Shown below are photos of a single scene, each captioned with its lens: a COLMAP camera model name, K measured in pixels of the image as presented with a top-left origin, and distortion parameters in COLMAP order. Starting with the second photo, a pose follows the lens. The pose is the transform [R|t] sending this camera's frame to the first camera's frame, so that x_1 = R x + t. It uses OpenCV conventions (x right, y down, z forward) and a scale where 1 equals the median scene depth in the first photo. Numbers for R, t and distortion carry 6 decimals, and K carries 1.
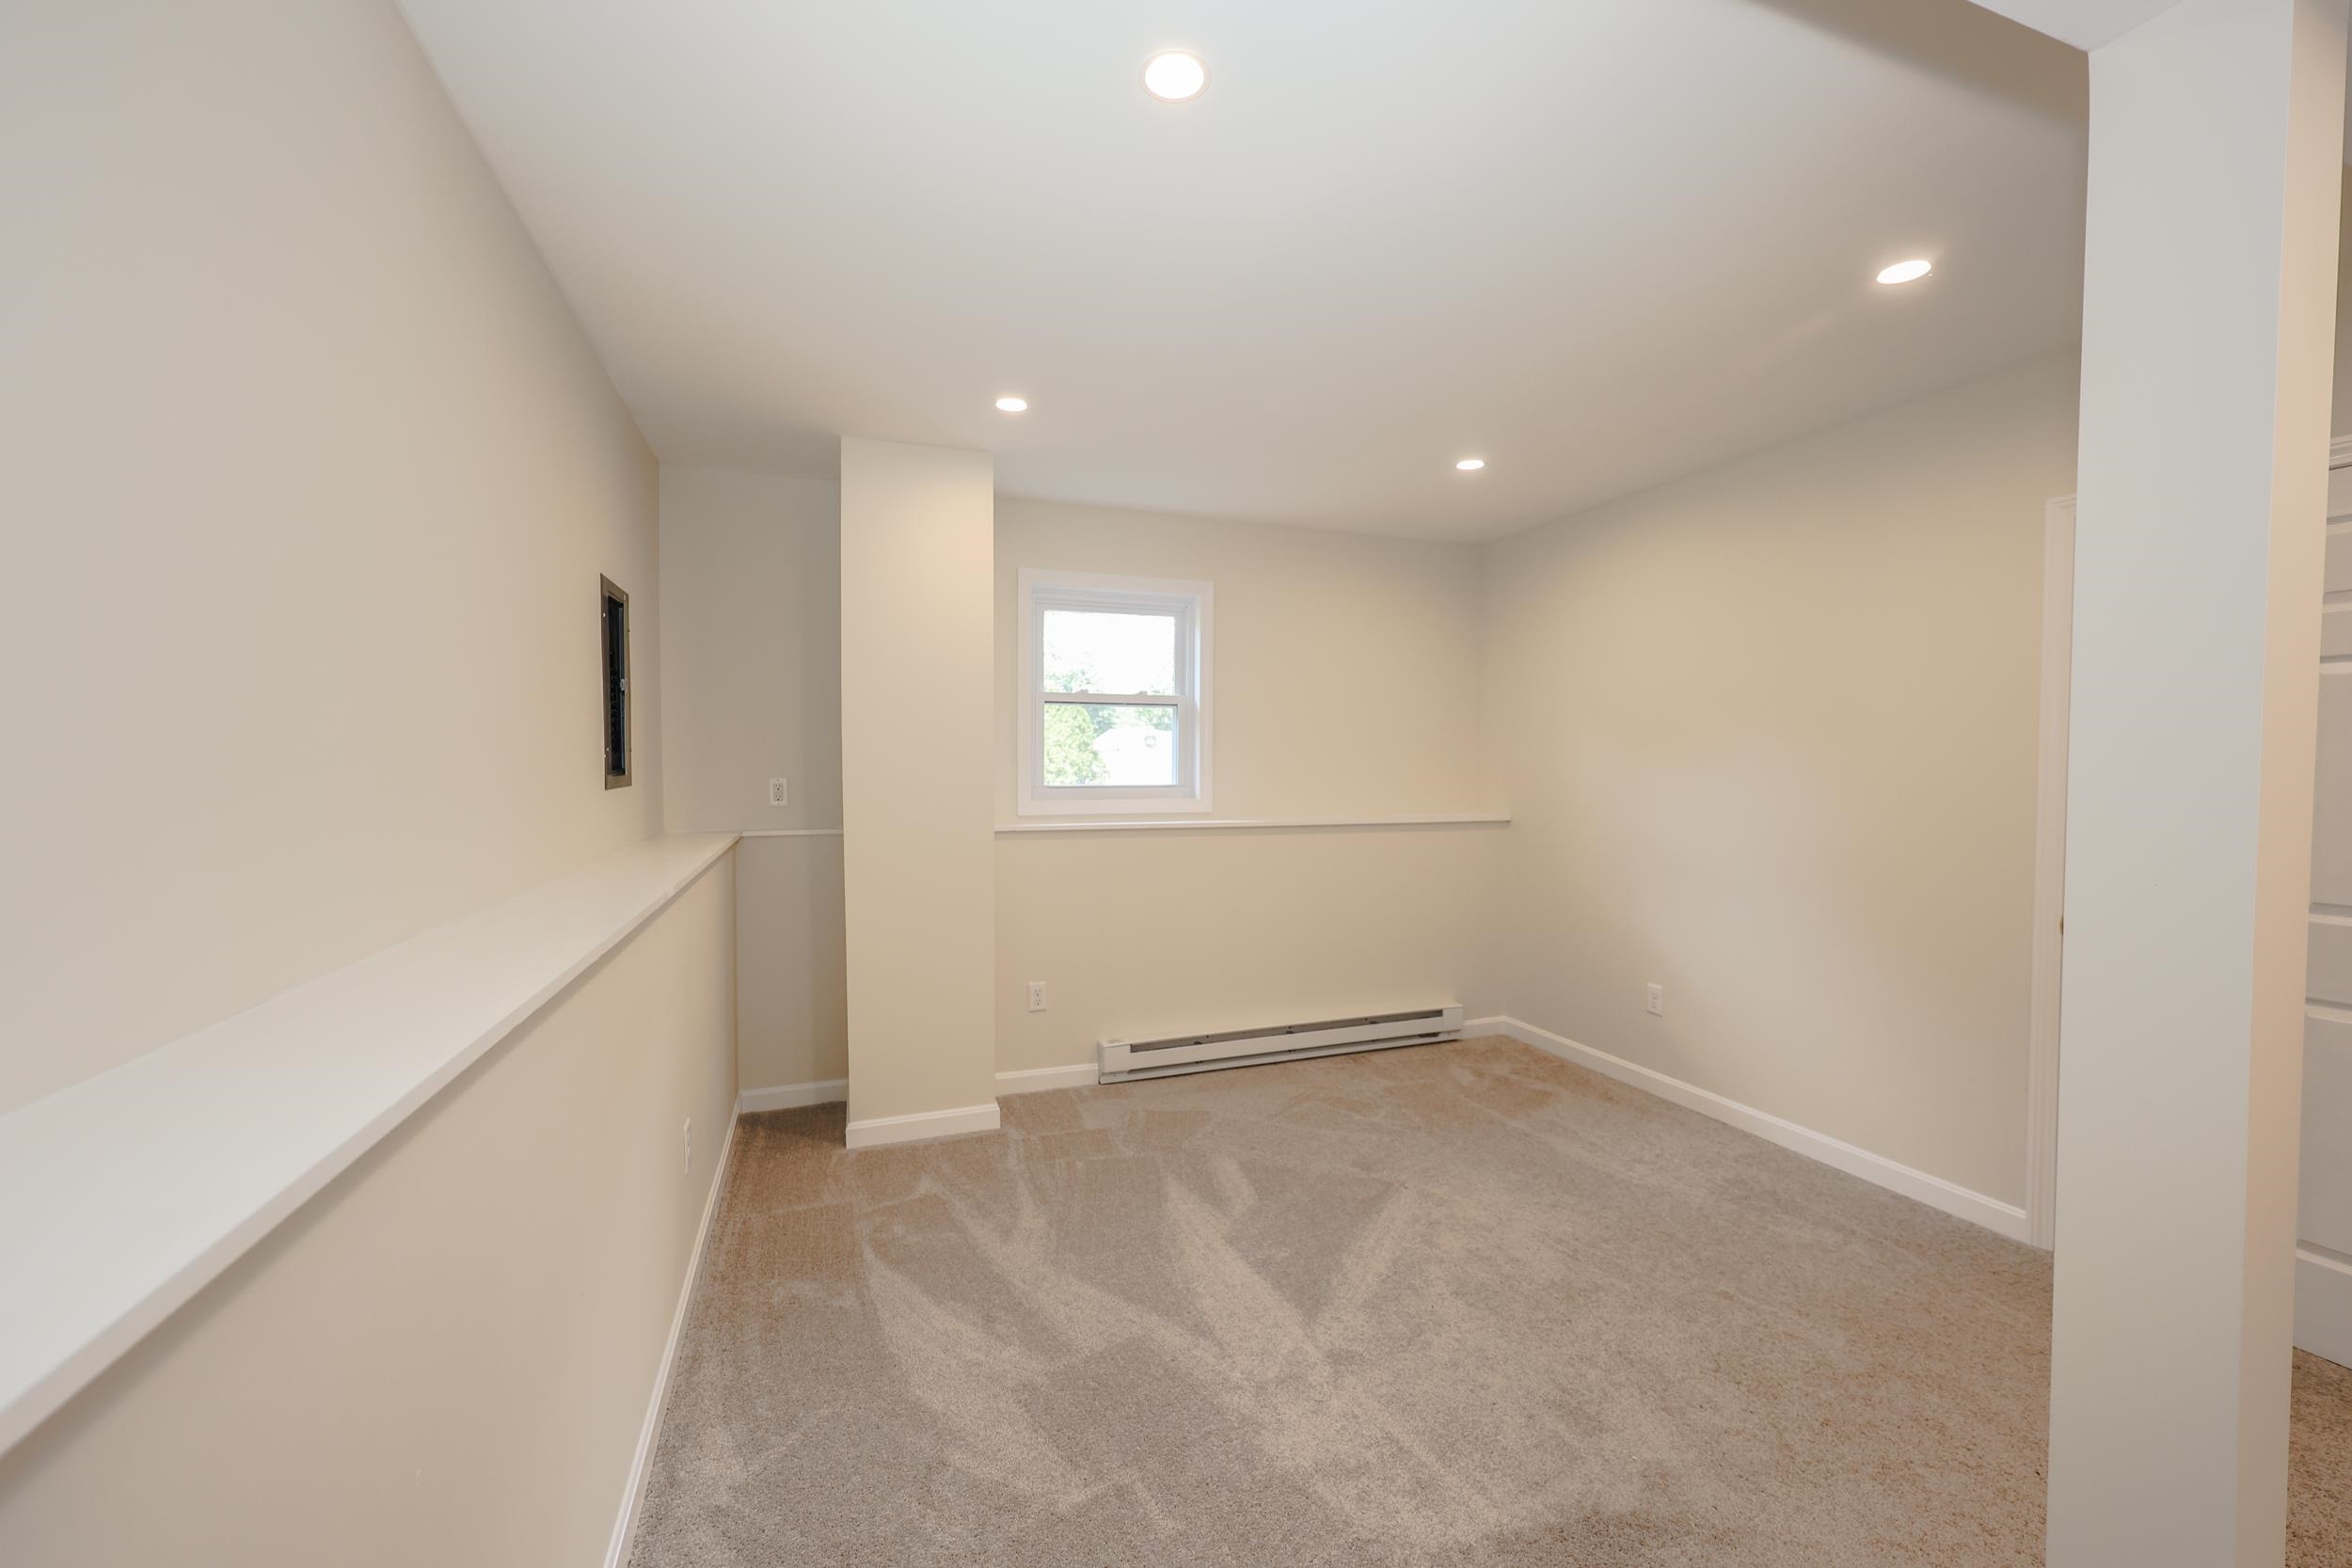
lens RADIAL K [[949.0, 0, 1151.2], [0, 949.0, 768.2], [0, 0, 1]] dist [0.004278, 0.000205]
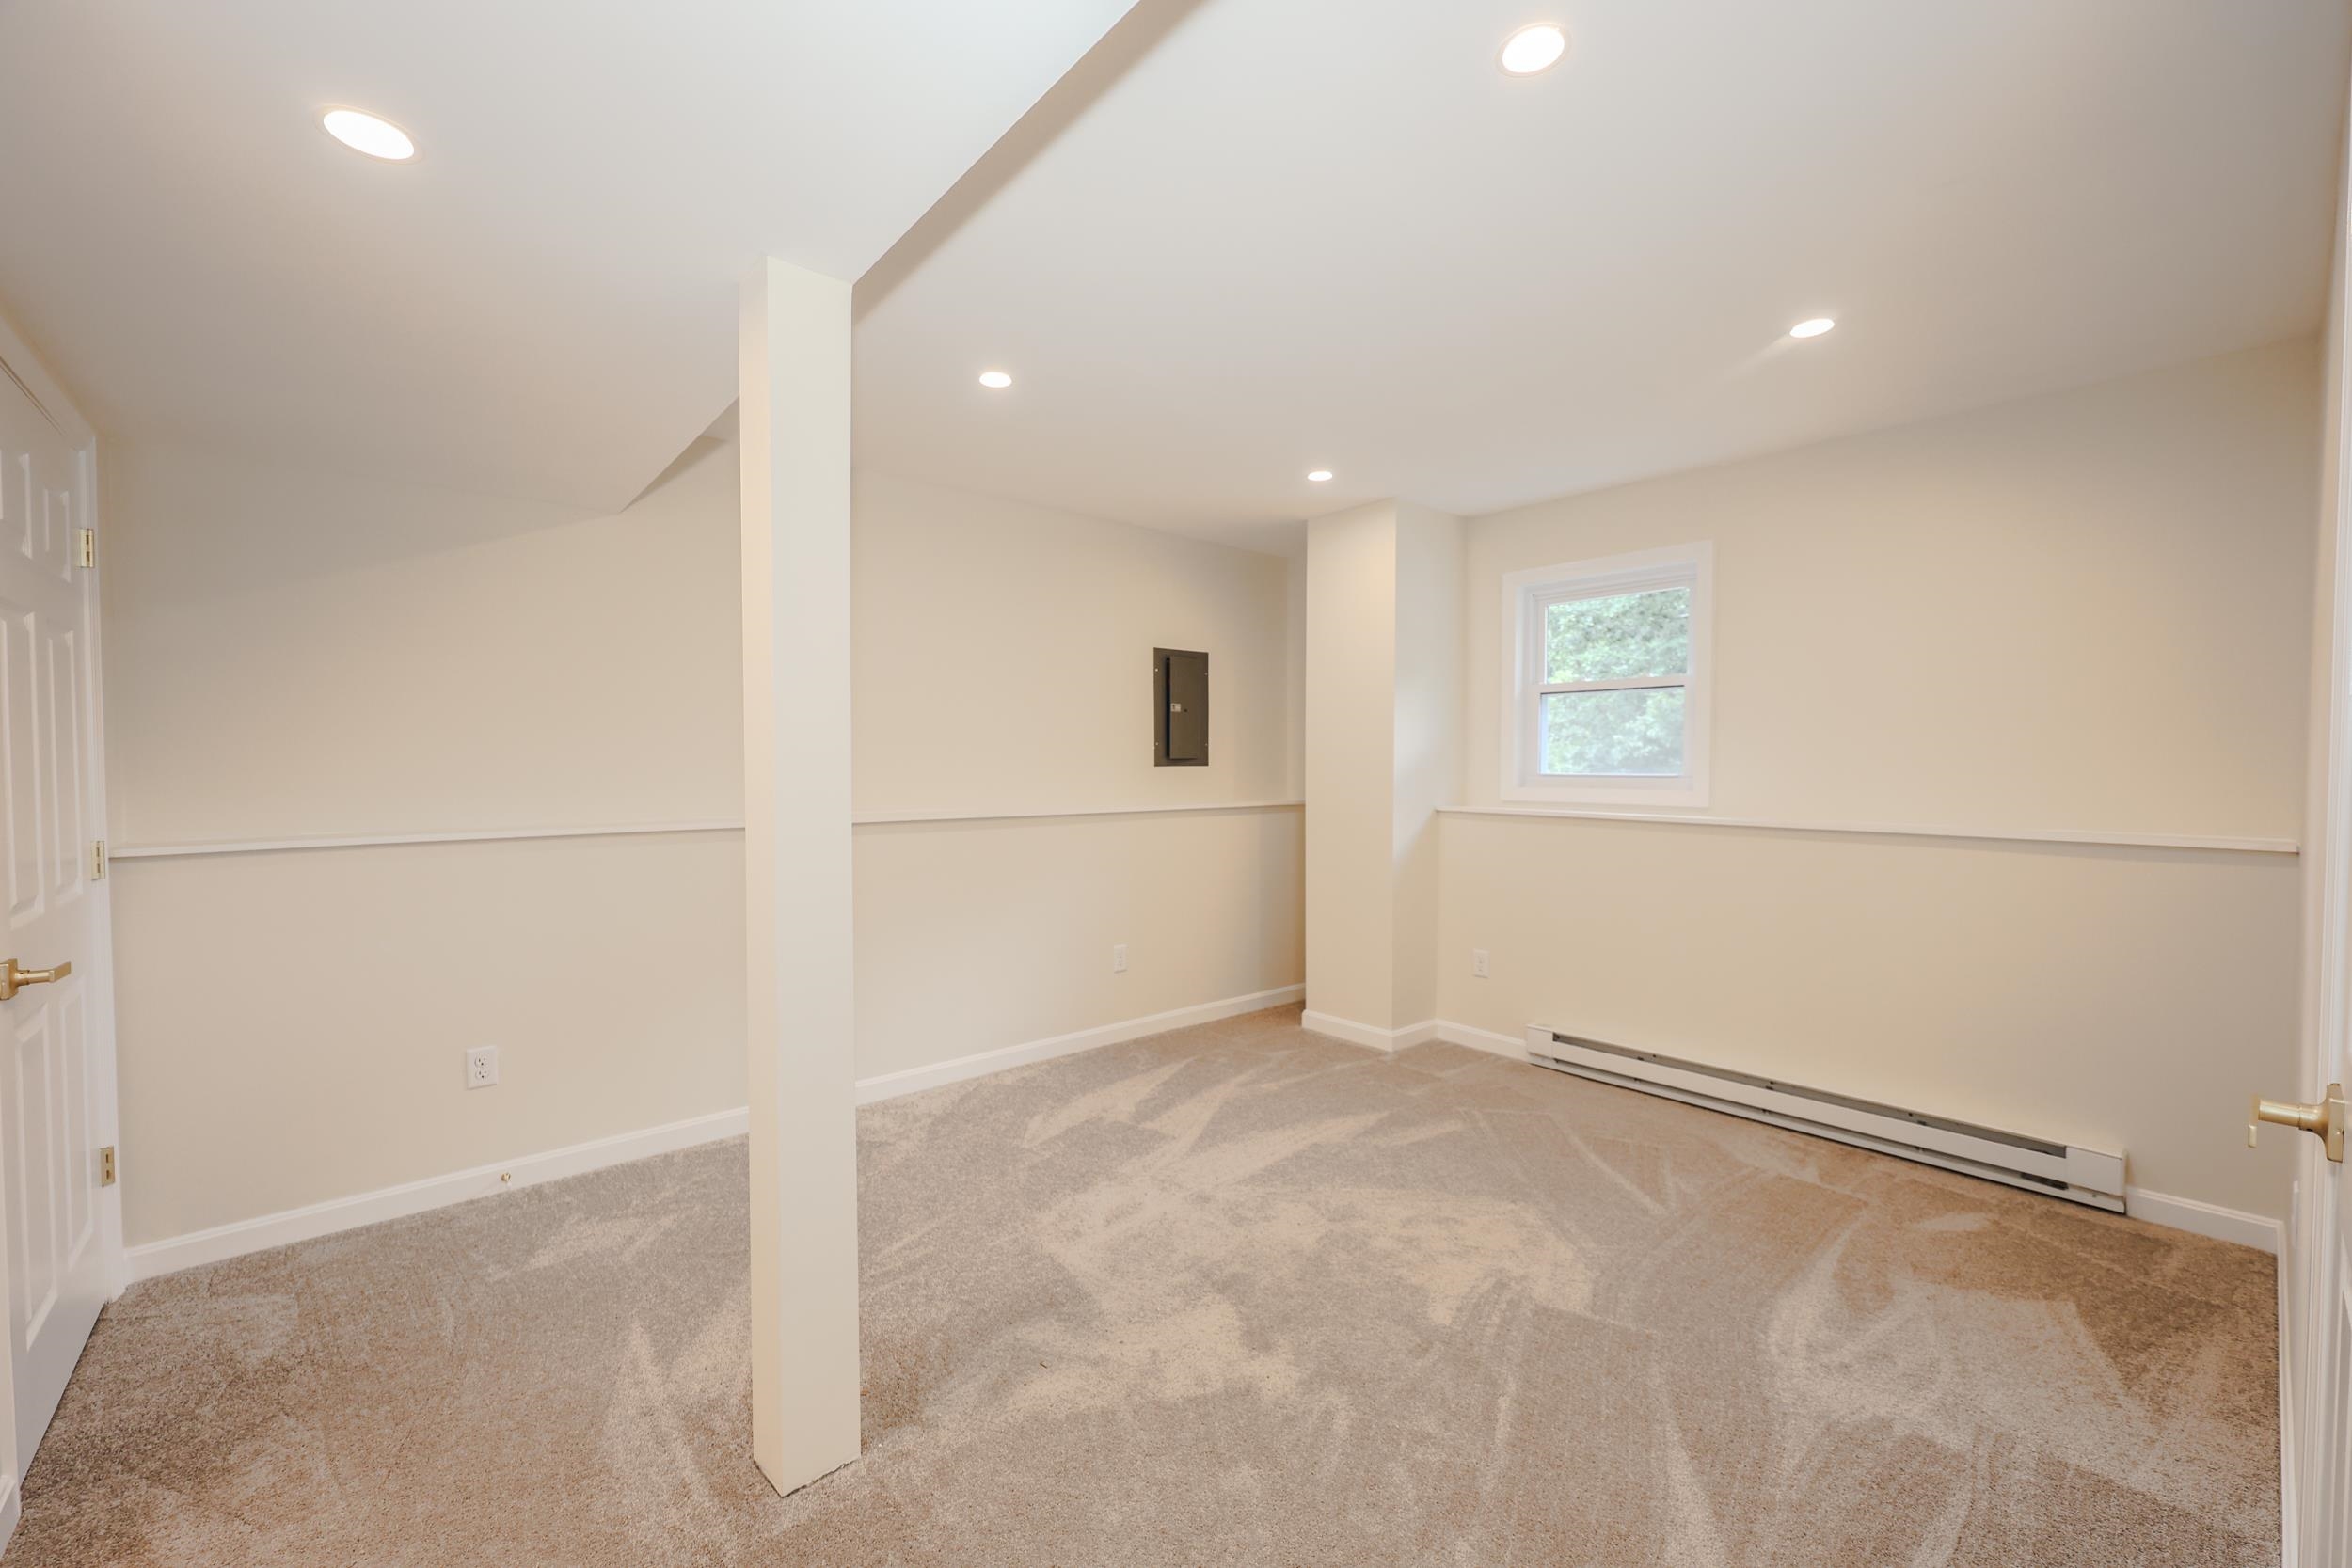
lens RADIAL K [[949.0, 0, 1162.7], [0, 949.0, 784.9], [0, 0, 1]] dist [0.004278, 0.000205]
pose [[0.345965, 0.024223, -0.937935, 0.895868], [-0.001294, 0.999678, 0.025341, 0.005638], [0.938246, -0.007553, 0.345885, 0.312832]]
